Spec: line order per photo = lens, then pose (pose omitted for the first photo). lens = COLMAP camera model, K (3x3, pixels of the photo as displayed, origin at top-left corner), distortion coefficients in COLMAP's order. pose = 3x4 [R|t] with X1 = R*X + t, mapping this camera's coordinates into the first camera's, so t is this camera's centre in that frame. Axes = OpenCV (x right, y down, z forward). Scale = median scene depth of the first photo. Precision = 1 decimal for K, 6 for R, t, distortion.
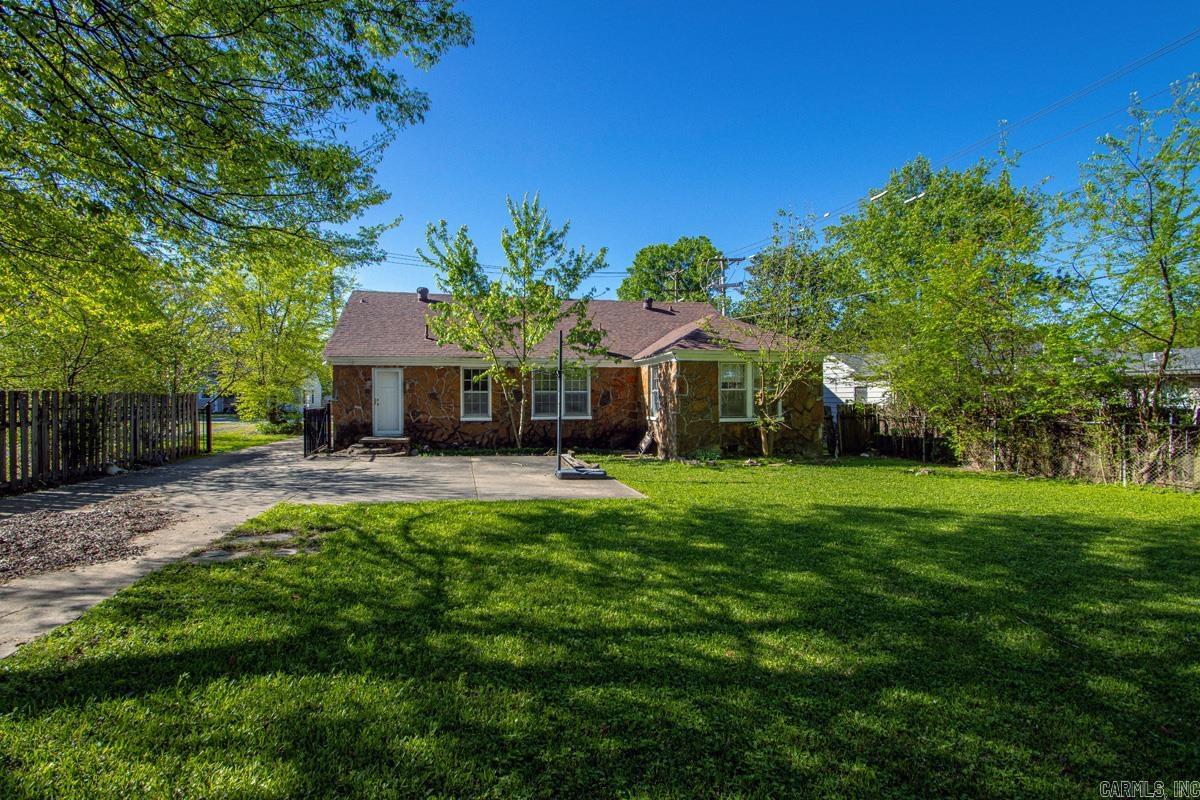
lens RADIAL K [[557.4, 0, 600.0], [0, 557.4, 400.0], [0, 0, 1]] dist [0.019437, -0.021649]
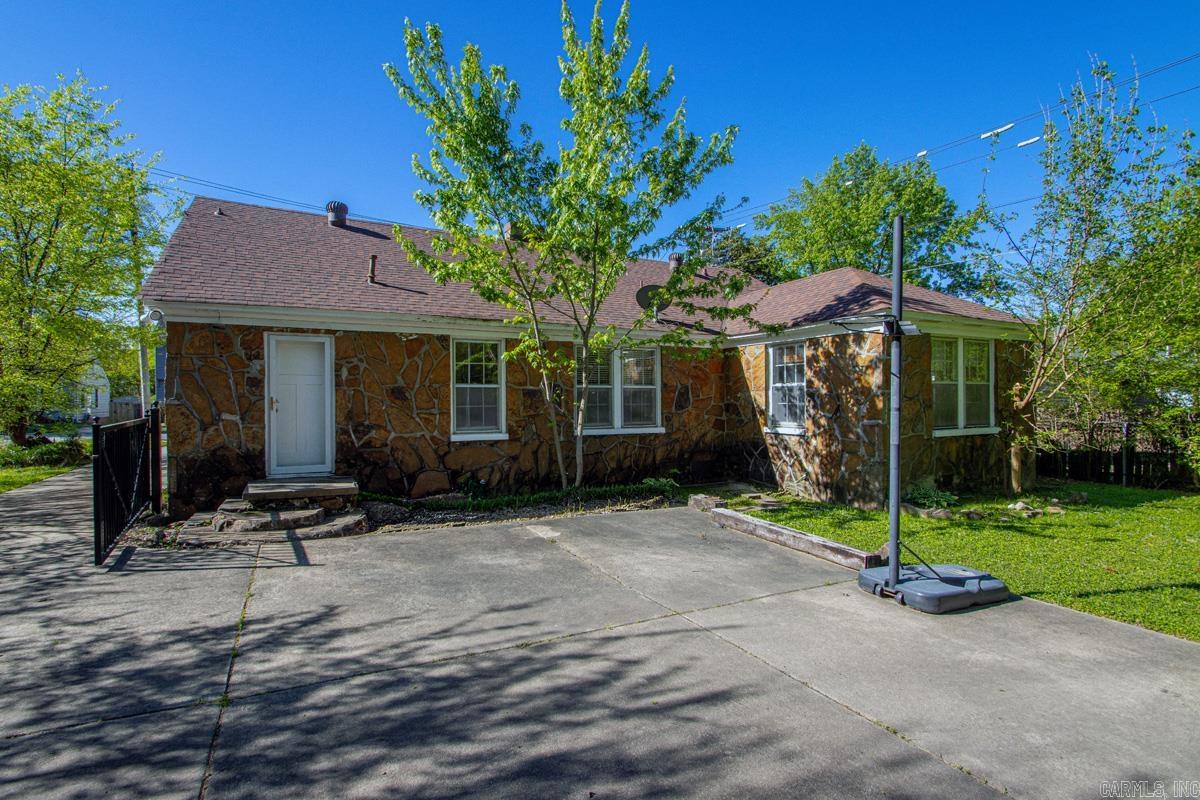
lens RADIAL K [[557.4, 0, 600.0], [0, 557.4, 400.0], [0, 0, 1]] dist [0.019437, -0.021649]
pose [[0.965662, -0.001364, 0.259799, -0.255484], [0.001991, 0.999996, -0.002147, 0.000499], [-0.259795, 0.002591, 0.965660, 0.472493]]
